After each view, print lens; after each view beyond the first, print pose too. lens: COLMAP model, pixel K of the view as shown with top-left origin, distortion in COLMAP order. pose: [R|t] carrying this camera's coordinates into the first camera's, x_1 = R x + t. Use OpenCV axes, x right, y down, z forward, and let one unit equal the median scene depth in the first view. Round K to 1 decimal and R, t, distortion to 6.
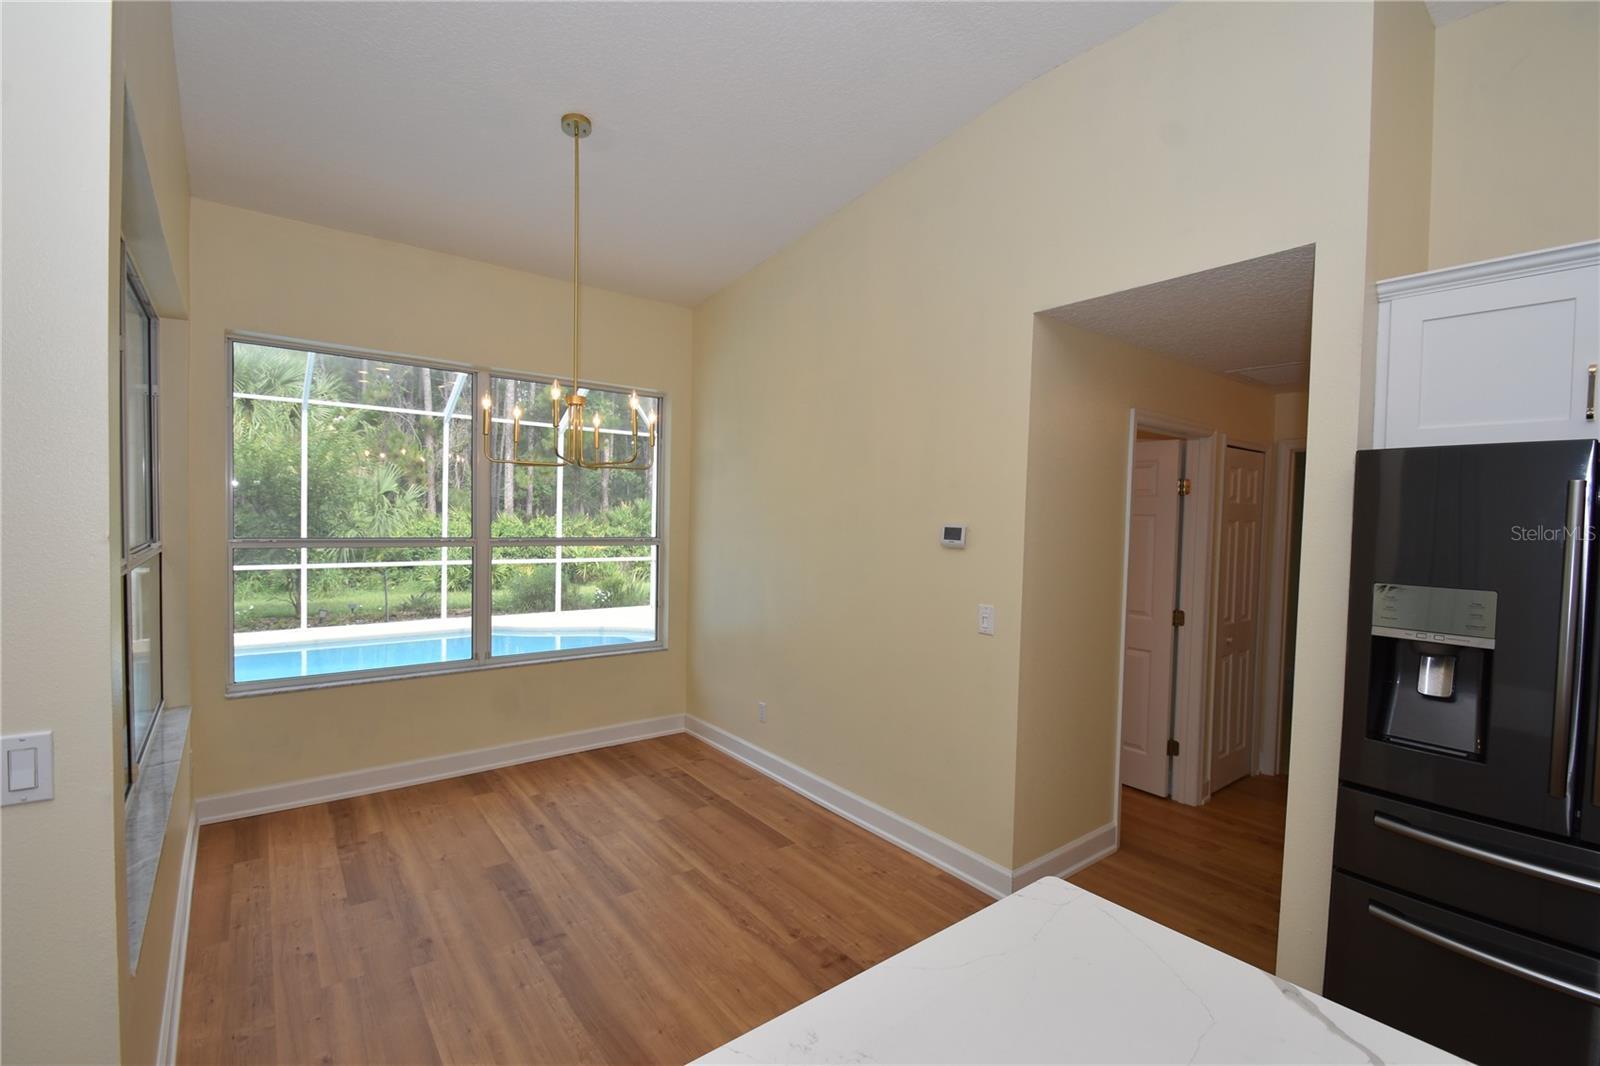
lens RADIAL K [[697.8, 0, 794.5], [0, 697.8, 533.7], [0, 0, 1]] dist [-0.003046, -0.008299]
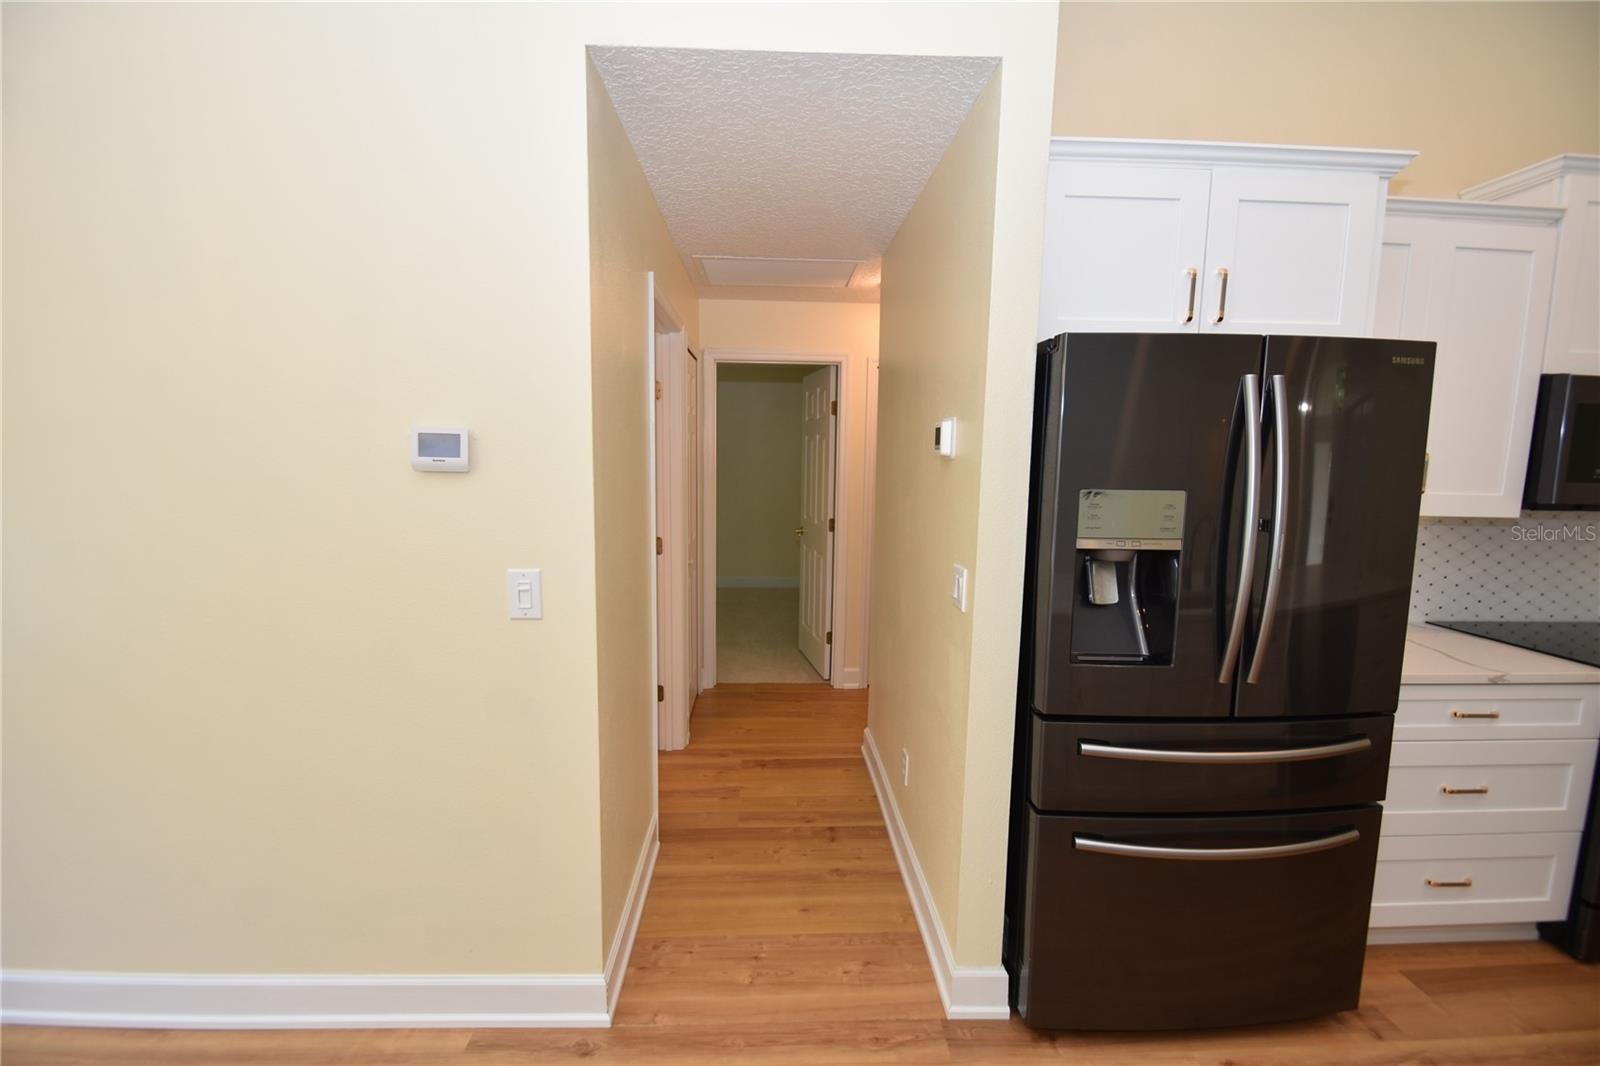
lens RADIAL K [[697.8, 0, 794.2], [0, 697.8, 532.7], [0, 0, 1]] dist [-0.003046, -0.008299]
pose [[0.574606, -0.109375, 0.811089, -0.057721], [0.018200, 0.992492, 0.120944, 0.007065], [-0.818228, -0.054734, 0.572282, 0.478253]]
